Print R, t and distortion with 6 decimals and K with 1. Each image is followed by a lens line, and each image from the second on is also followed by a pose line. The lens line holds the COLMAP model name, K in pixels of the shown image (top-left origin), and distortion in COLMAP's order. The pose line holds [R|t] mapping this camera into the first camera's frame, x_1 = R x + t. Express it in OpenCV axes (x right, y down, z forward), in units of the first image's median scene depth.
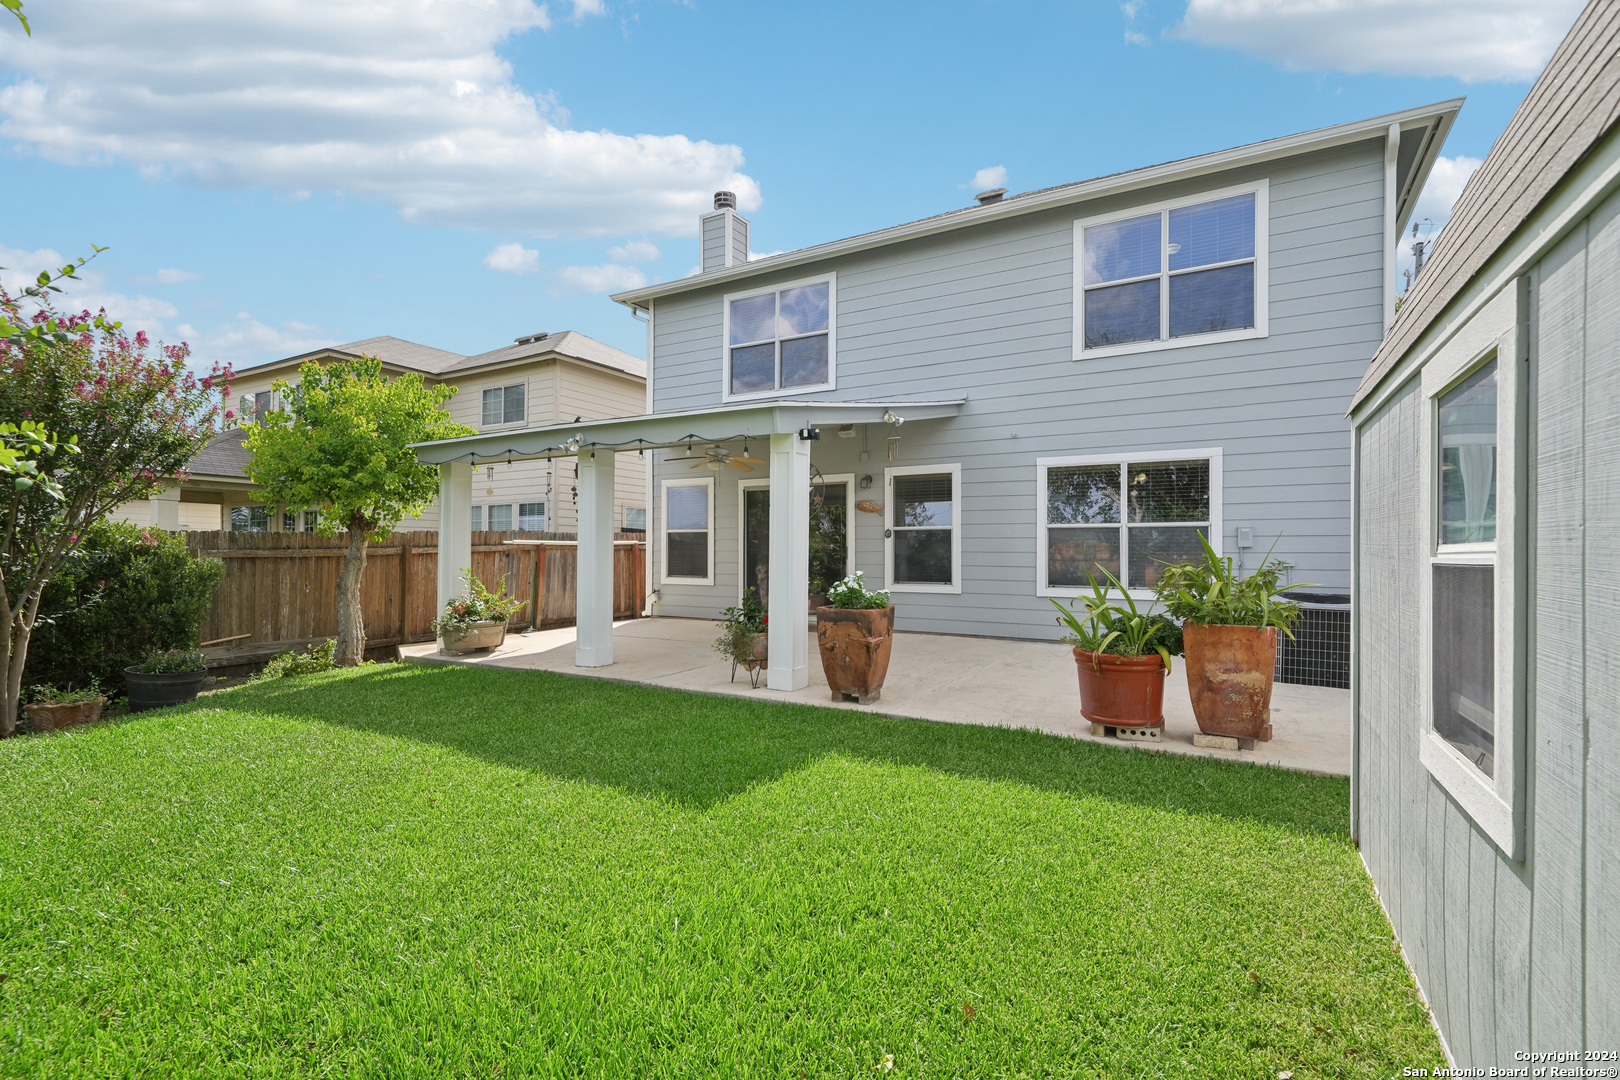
lens RADIAL K [[750.9, 0, 811.7], [0, 750.9, 557.5], [0, 0, 1]] dist [0.001669, 0.007685]
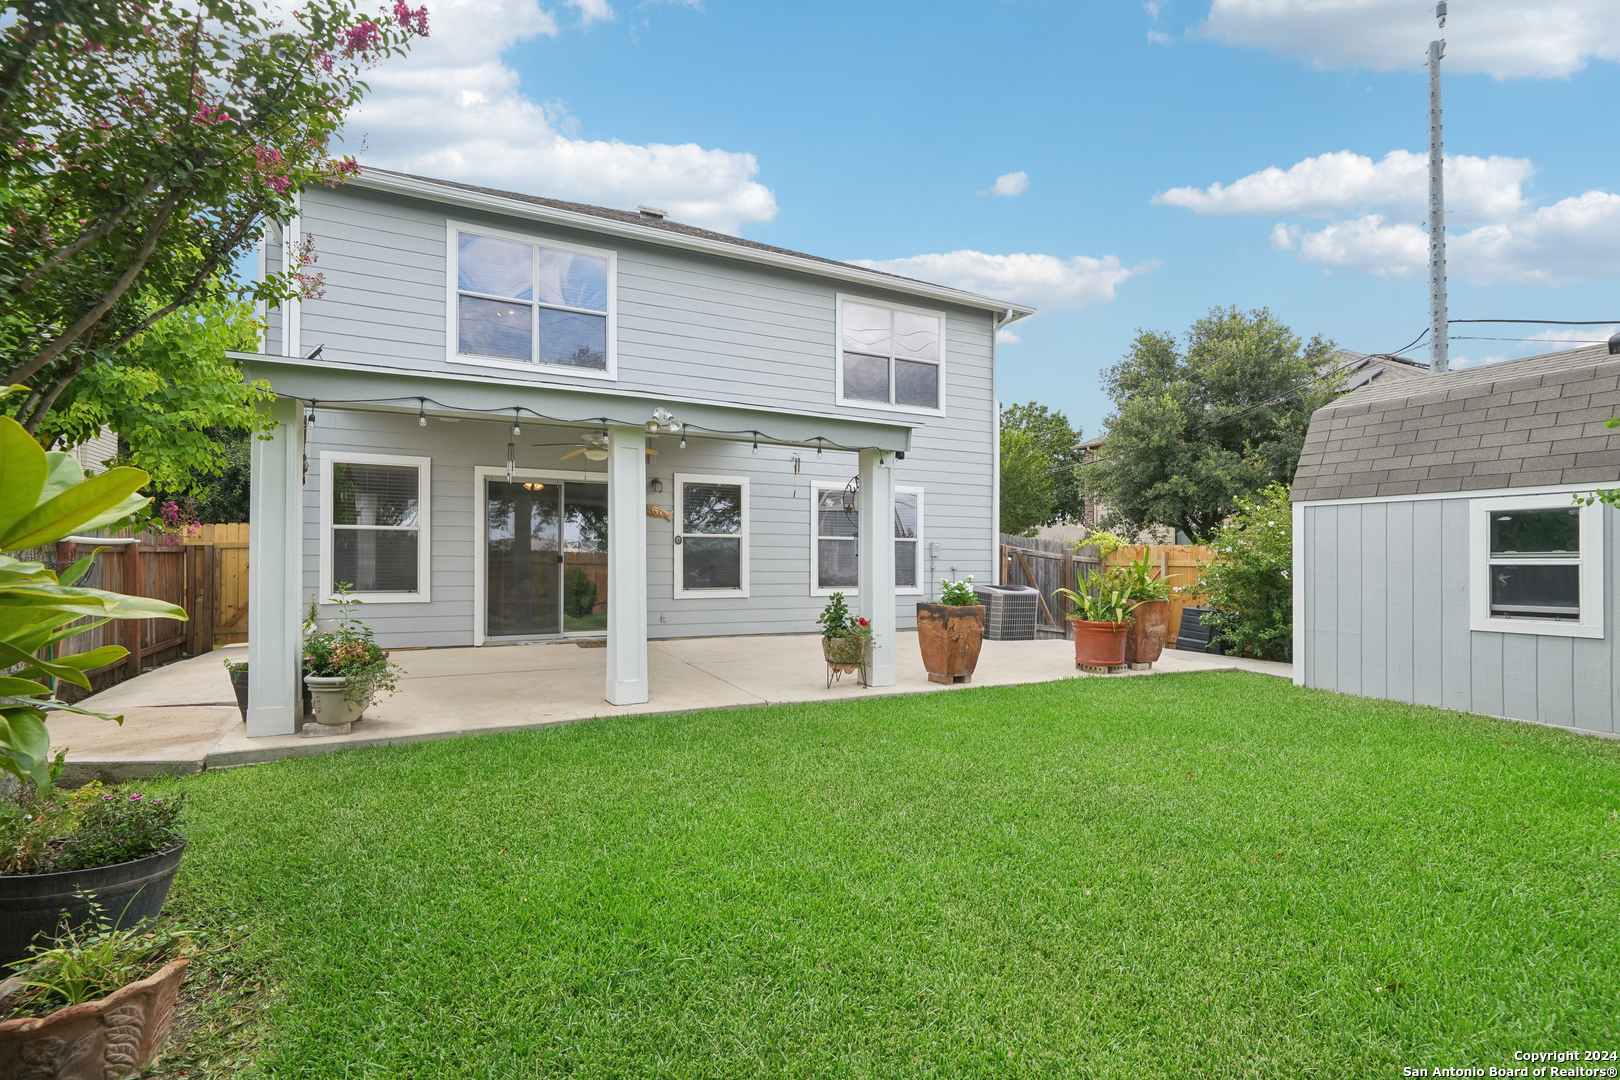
lens RADIAL K [[750.9, 0, 811.7], [0, 750.9, 557.5], [0, 0, 1]] dist [0.001669, 0.007685]
pose [[0.559050, 0.005261, 0.829117, -0.651184], [0.001671, 0.999971, -0.007472, -0.000597], [-0.829132, 0.005562, 0.559025, 0.312792]]
